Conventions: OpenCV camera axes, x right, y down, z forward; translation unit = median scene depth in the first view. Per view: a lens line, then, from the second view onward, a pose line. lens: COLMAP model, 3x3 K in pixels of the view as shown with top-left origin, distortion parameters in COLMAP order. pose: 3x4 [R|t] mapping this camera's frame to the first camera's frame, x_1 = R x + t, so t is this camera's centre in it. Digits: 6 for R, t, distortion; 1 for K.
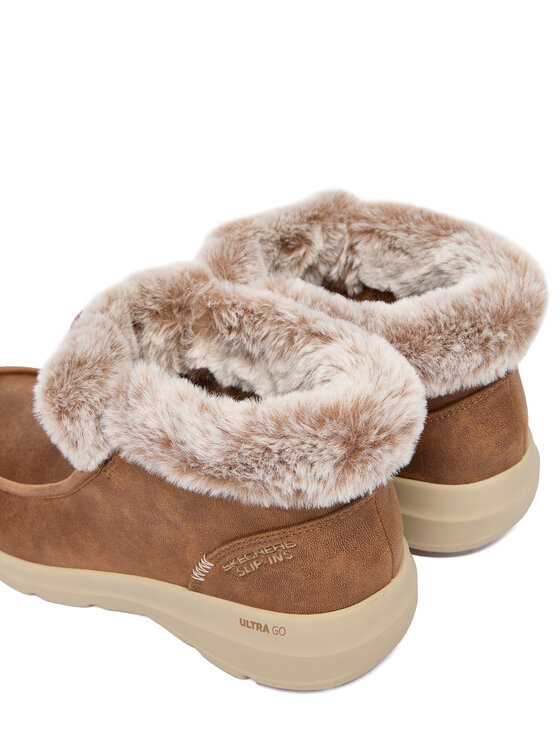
lens RADIAL K [[891.0, 0, 267.8], [0, 891.0, 374.4], [0, 0, 1]] dist [-0.017355, -0.021603]
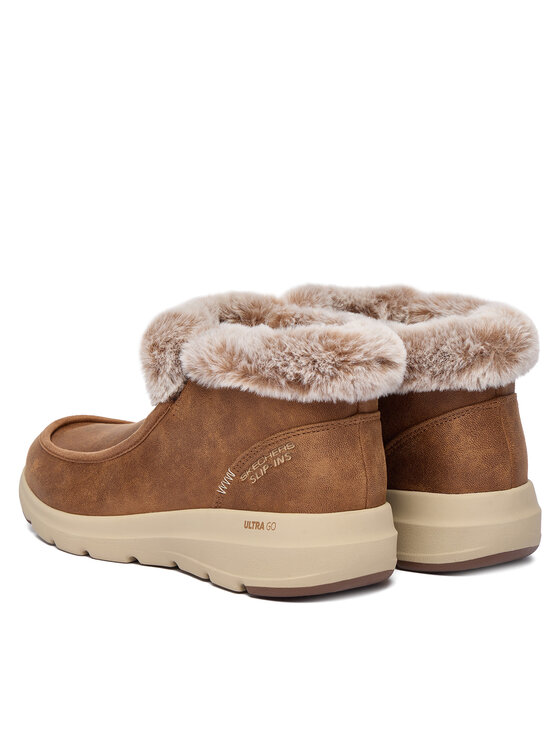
lens RADIAL K [[2178.7, 0, 280.0], [0, 2178.7, 373.0], [0, 0, 1]] dist [0.008676, -0.048743]
pose [[0.966016, 0.140564, -0.216919, 0.667732], [-0.224443, 0.872410, -0.434197, 1.438848], [0.128210, 0.468127, 0.874311, -1.835236]]
